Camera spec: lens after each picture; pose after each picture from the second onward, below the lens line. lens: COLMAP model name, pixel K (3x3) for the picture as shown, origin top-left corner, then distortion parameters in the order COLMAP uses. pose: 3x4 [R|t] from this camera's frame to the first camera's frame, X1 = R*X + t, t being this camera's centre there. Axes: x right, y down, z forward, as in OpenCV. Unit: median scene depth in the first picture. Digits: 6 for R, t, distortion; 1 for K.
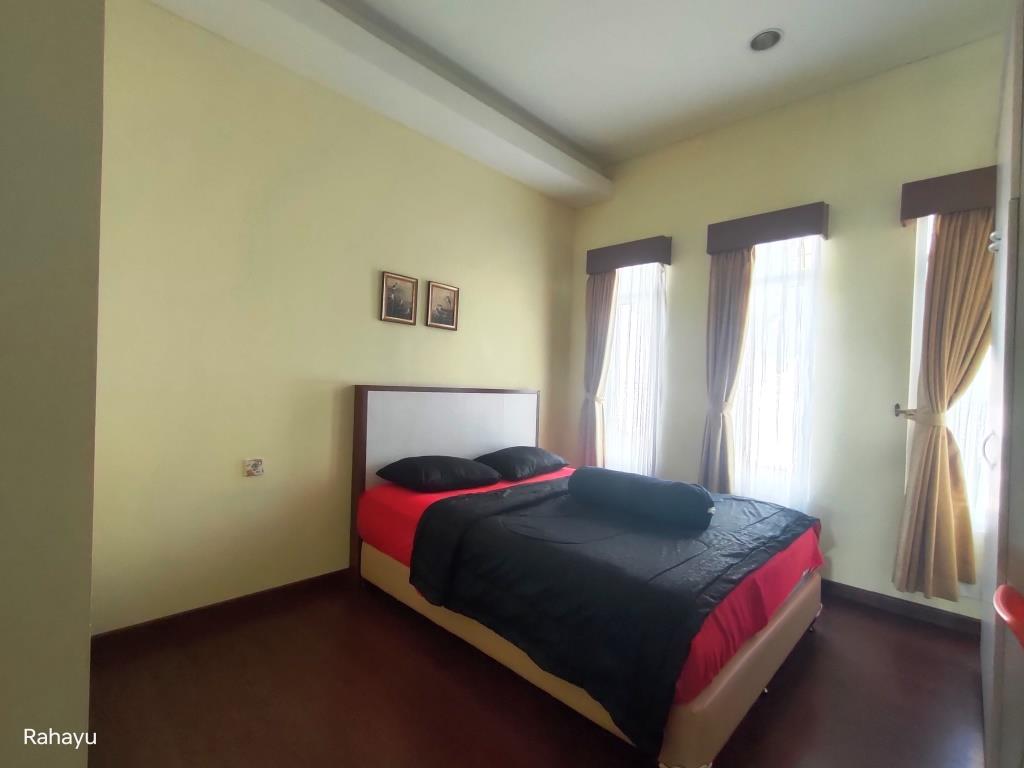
lens RADIAL K [[468.3, 0, 512.0], [0, 468.3, 384.0], [0, 0, 1]] dist [-0.000588, 0.000019]
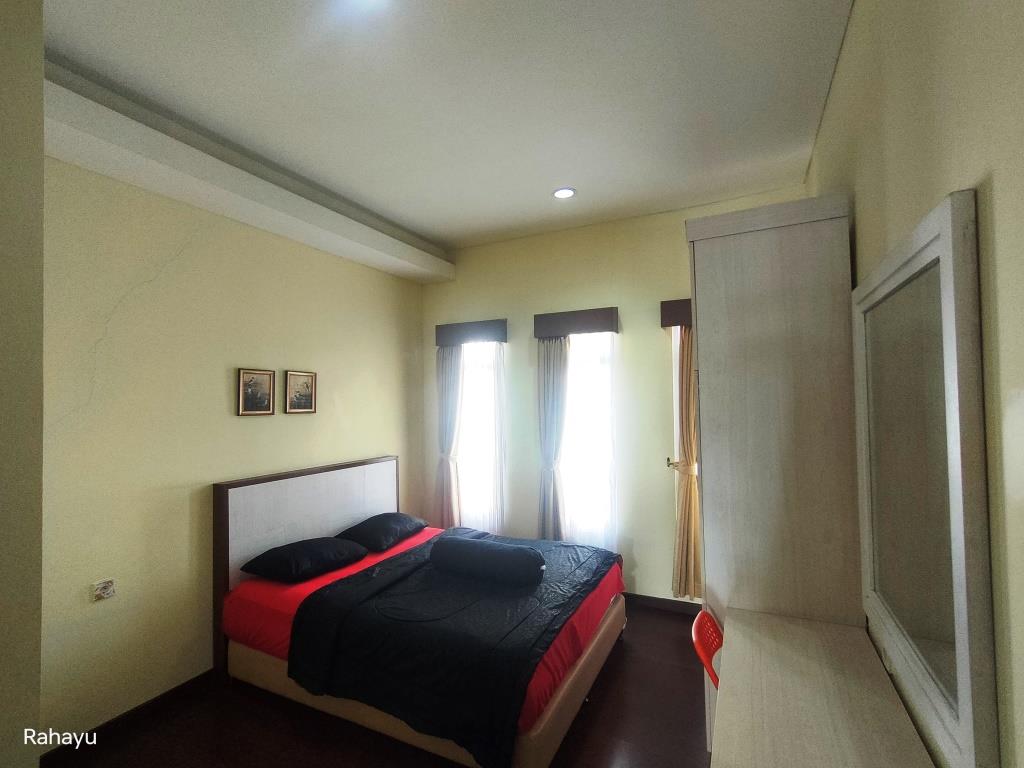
lens RADIAL K [[471.4, 0, 512.0], [0, 471.4, 384.0], [0, 0, 1]] dist [-0.002286, -0.000106]
pose [[0.950794, -0.043361, 0.306774, -0.025787], [0.052435, 0.998395, -0.021395, -0.165352], [-0.305354, 0.036428, 0.951542, -0.179724]]
